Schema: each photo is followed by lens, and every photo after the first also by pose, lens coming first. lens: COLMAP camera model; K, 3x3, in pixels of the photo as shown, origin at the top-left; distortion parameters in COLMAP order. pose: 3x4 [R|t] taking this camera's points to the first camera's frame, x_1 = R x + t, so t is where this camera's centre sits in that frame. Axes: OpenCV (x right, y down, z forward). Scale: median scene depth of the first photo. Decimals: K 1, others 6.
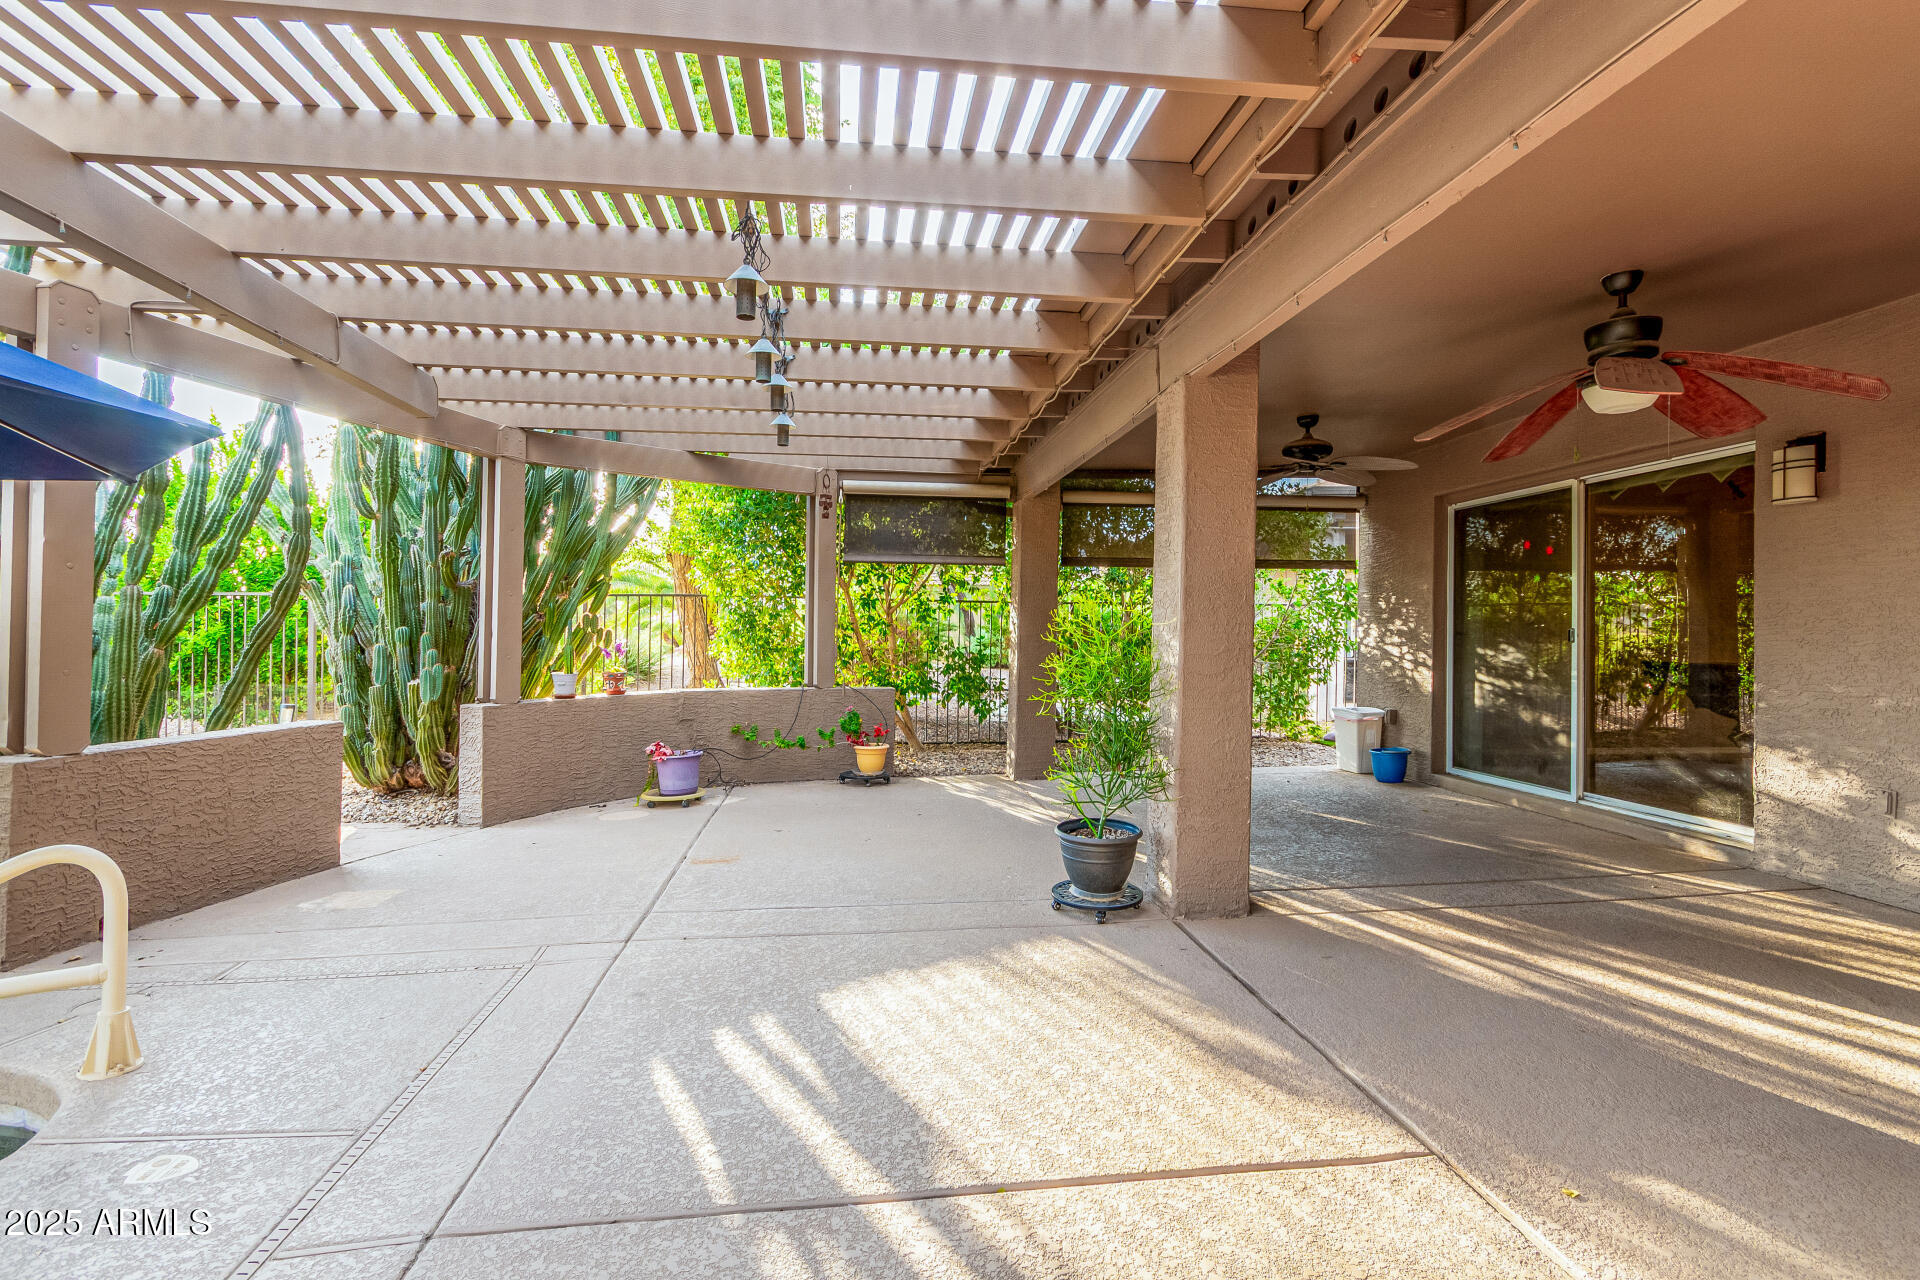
lens RADIAL K [[920.6, 0, 970.5], [0, 920.6, 613.9], [0, 0, 1]] dist [0.001833, -0.000074]
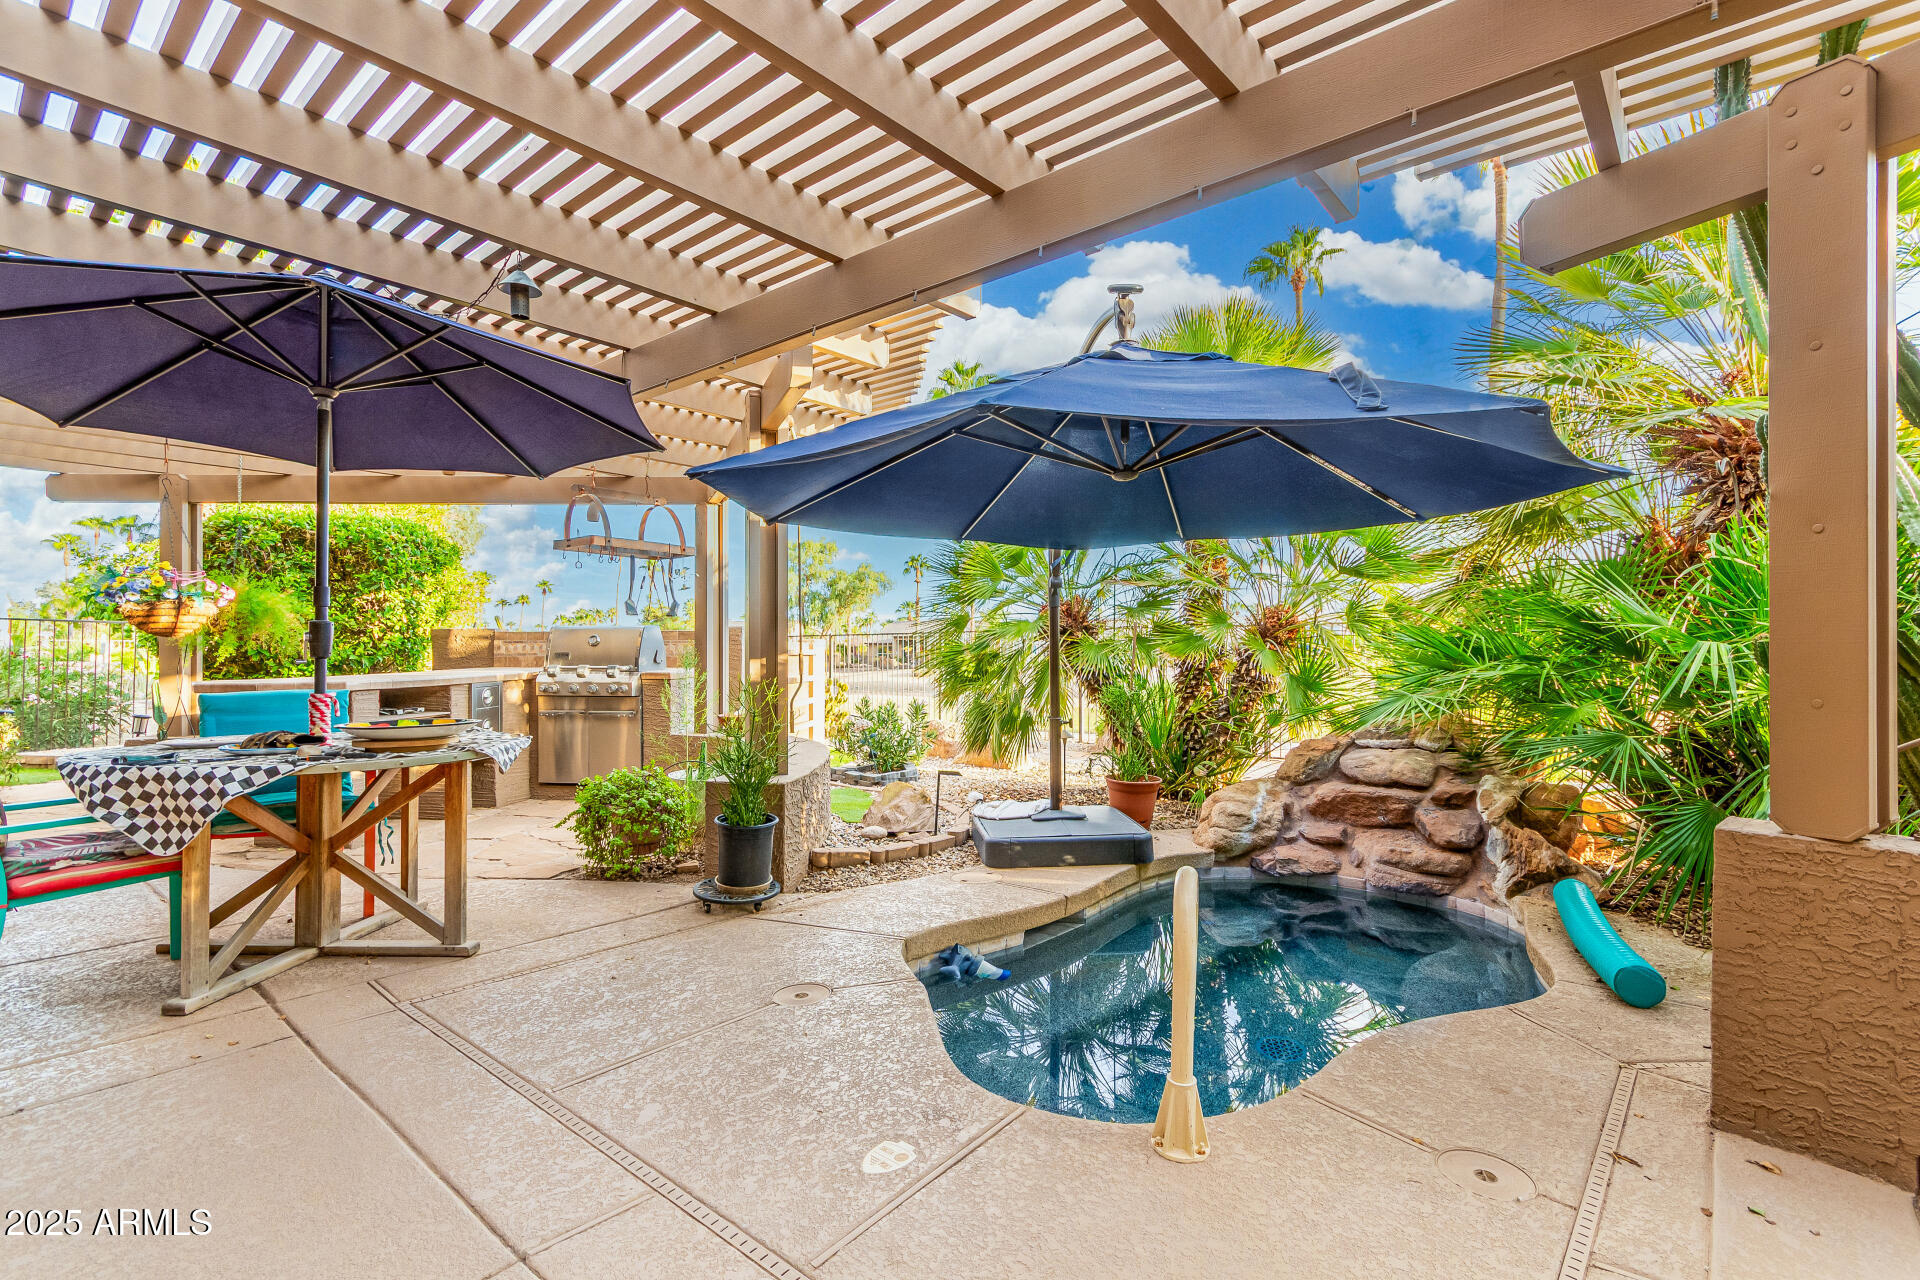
lens RADIAL K [[892.0, 0, 960.0], [0, 892.0, 640.0], [0, 0, 1]] dist [0.001993, 0.000628]
pose [[-0.747990, -0.011737, -0.663606, -0.112693], [0.007942, 0.999614, -0.026632, 0.022960], [0.663662, -0.025191, -0.747608, 0.748534]]
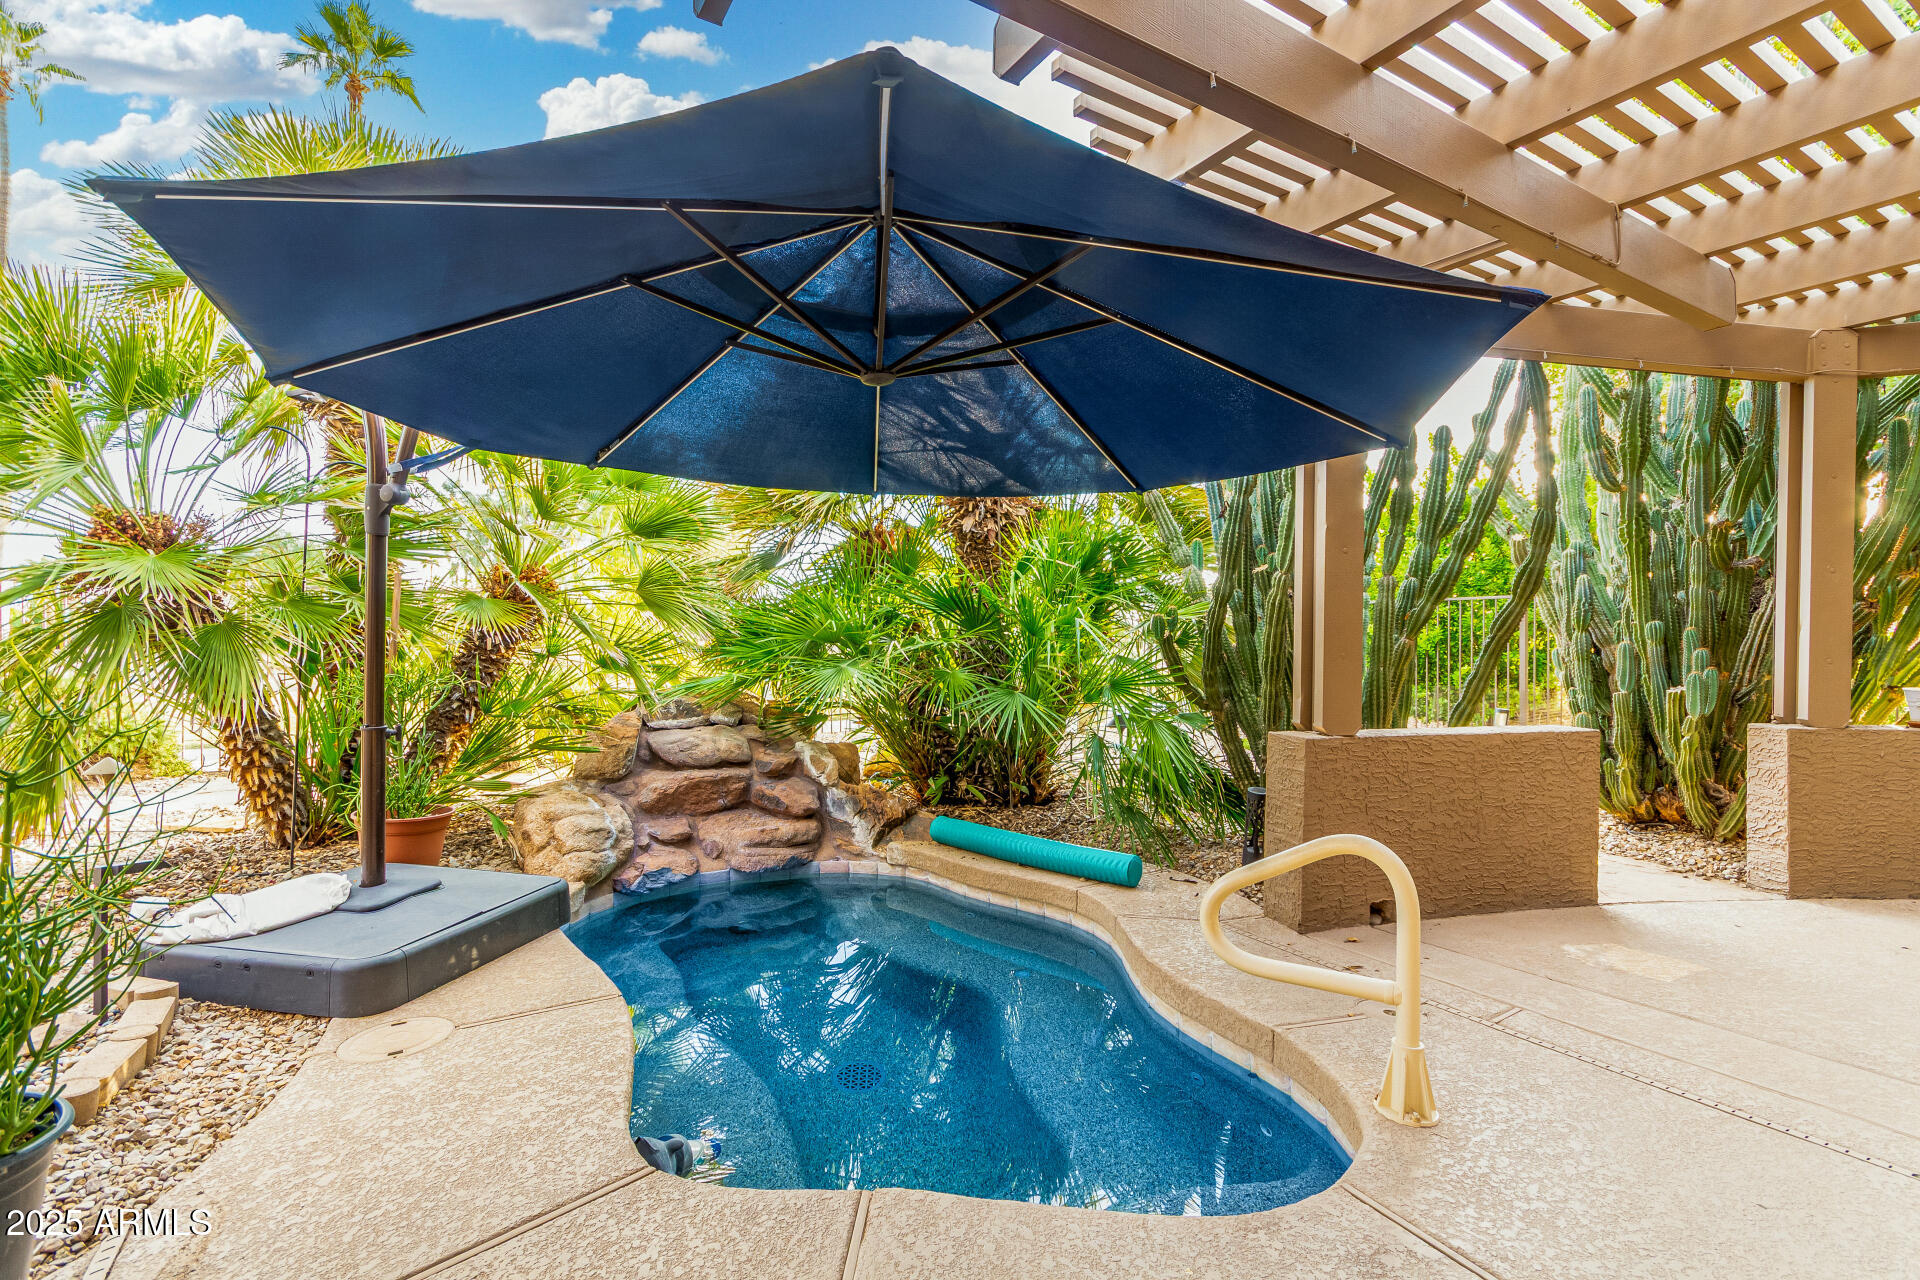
lens RADIAL K [[892.0, 0, 960.0], [0, 892.0, 640.0], [0, 0, 1]] dist [0.001993, 0.000628]
pose [[0.404201, 0.001230, -0.914670, -0.174986], [0.006551, 0.999970, 0.004239, 0.027917], [0.914647, -0.007705, 0.404180, 0.149710]]
